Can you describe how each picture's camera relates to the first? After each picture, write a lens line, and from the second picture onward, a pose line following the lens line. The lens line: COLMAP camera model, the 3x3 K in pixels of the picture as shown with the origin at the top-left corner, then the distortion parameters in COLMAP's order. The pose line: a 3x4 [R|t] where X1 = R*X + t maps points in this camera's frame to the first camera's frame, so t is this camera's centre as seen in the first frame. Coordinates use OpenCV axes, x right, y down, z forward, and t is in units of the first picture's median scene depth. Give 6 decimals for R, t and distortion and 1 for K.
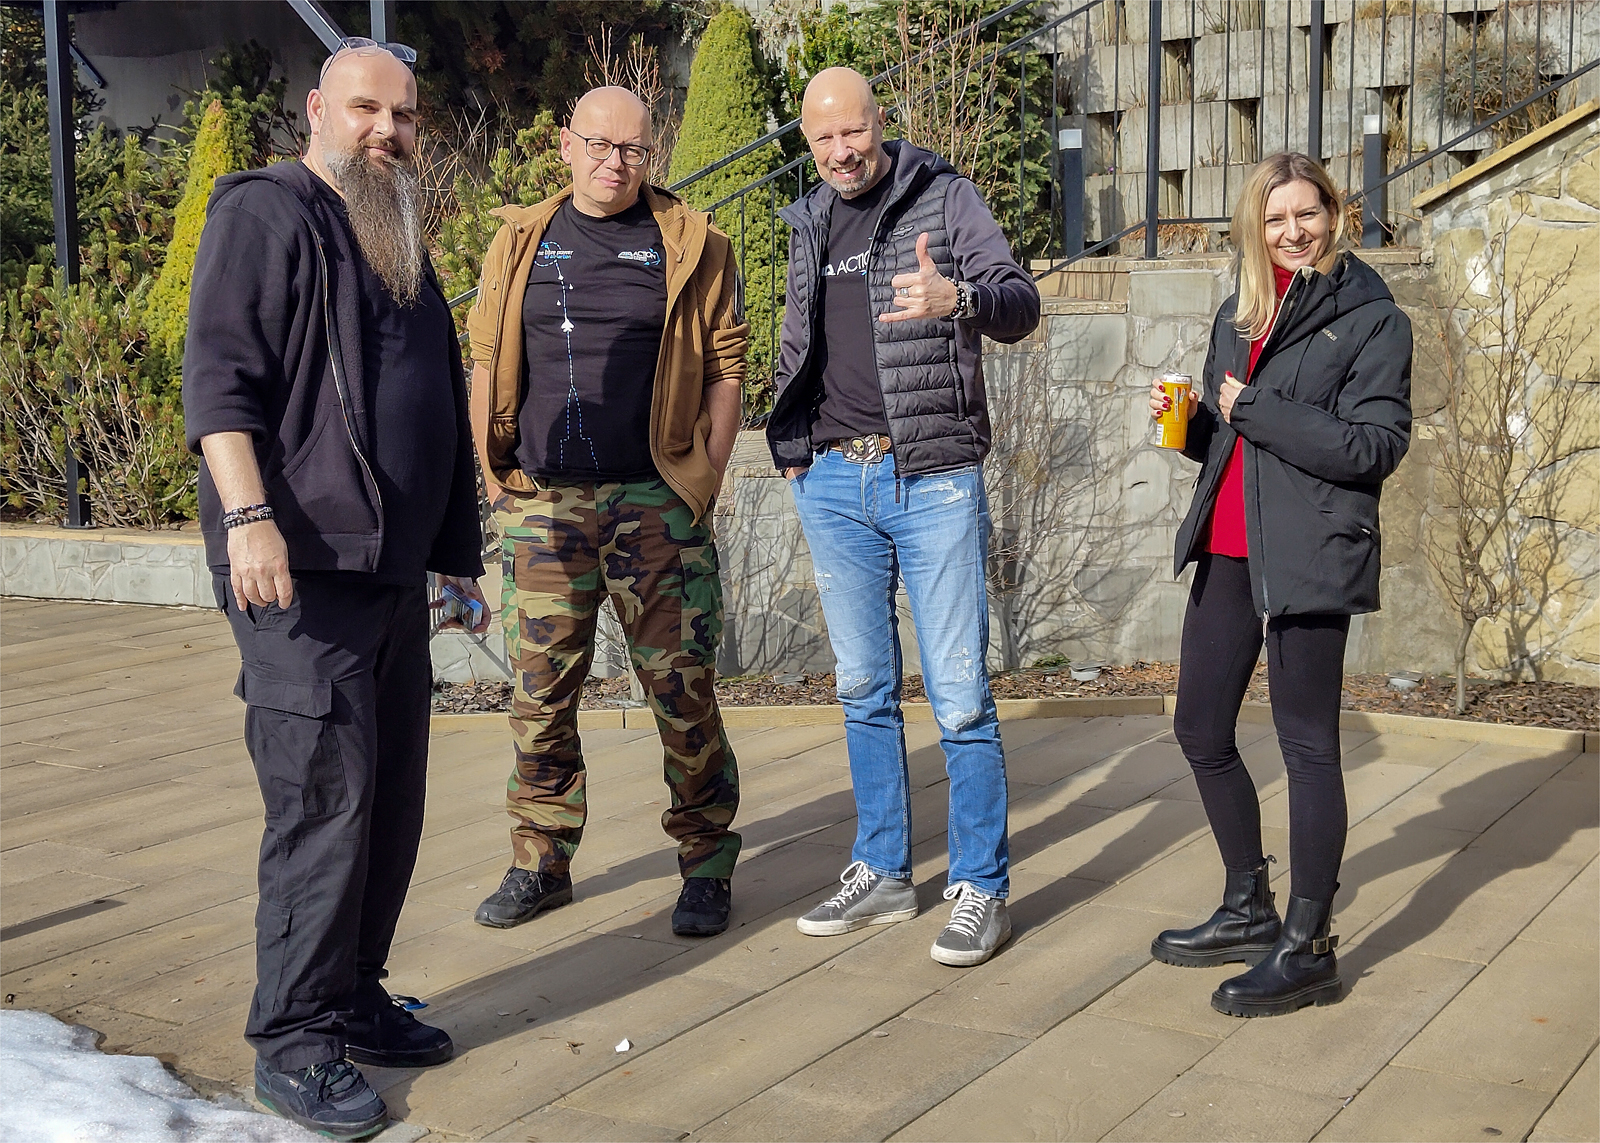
lens RADIAL K [[2204.8, 0, 799.7], [0, 2204.8, 569.4], [0, 0, 1]] dist [0.082889, 0.000000]
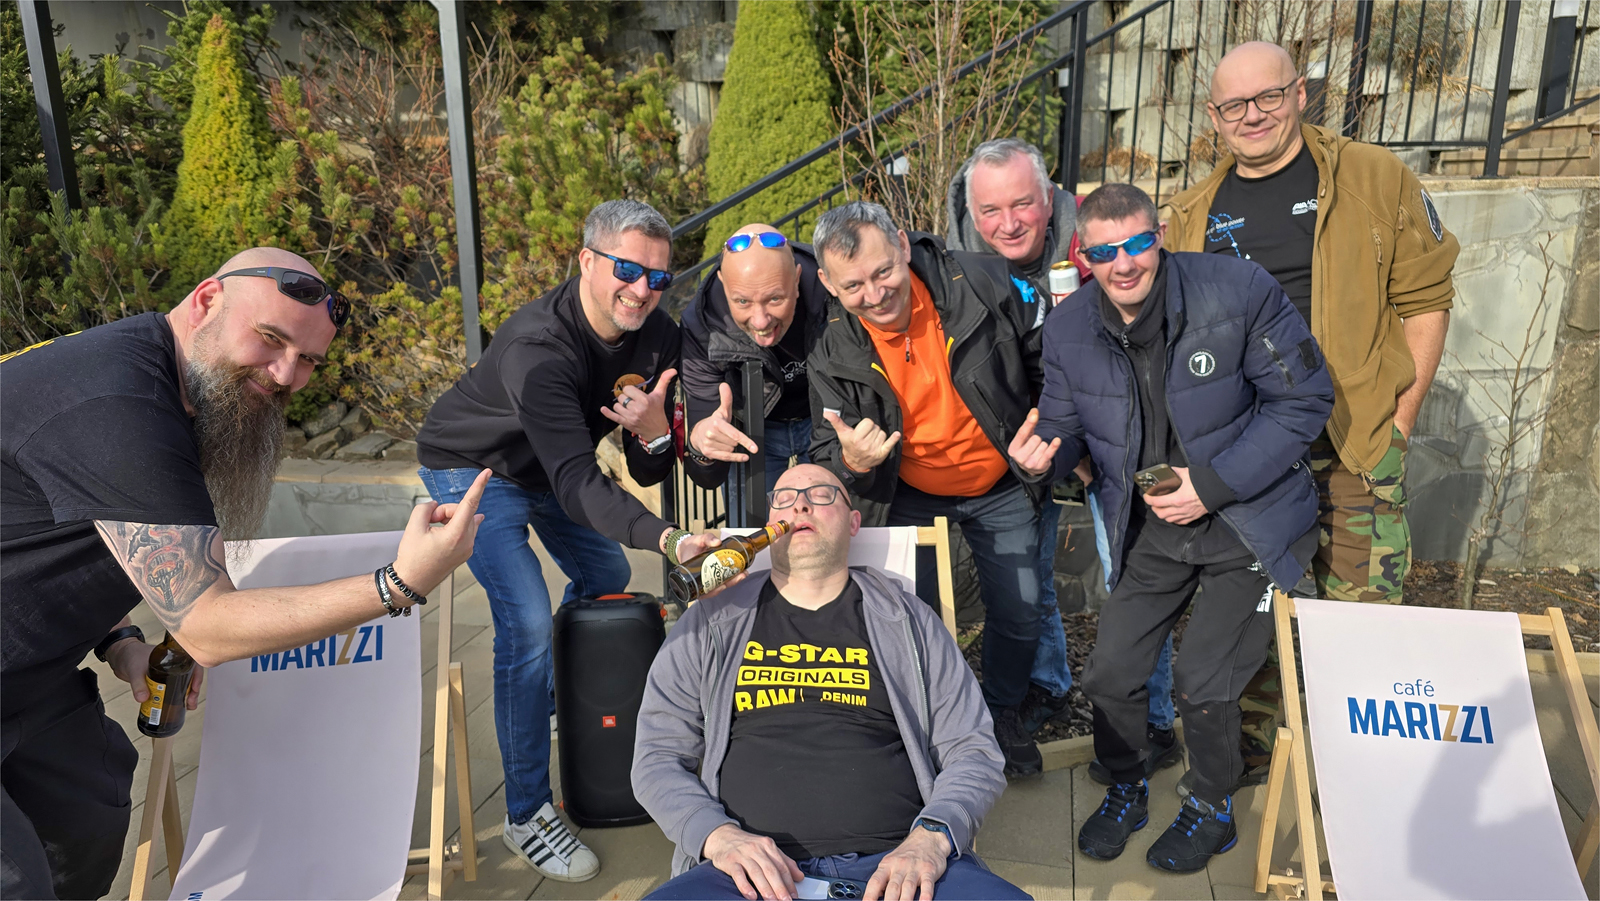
lens RADIAL K [[1096.0, 0, 796.3], [0, 1096.0, 459.3], [0, 0, 1]] dist [0.039001, -0.019631]
pose [[0.951263, -0.072983, 0.299622, -0.186755], [0.041267, 0.992979, 0.110855, -0.063084], [-0.305609, -0.093088, 0.947596, 0.456959]]
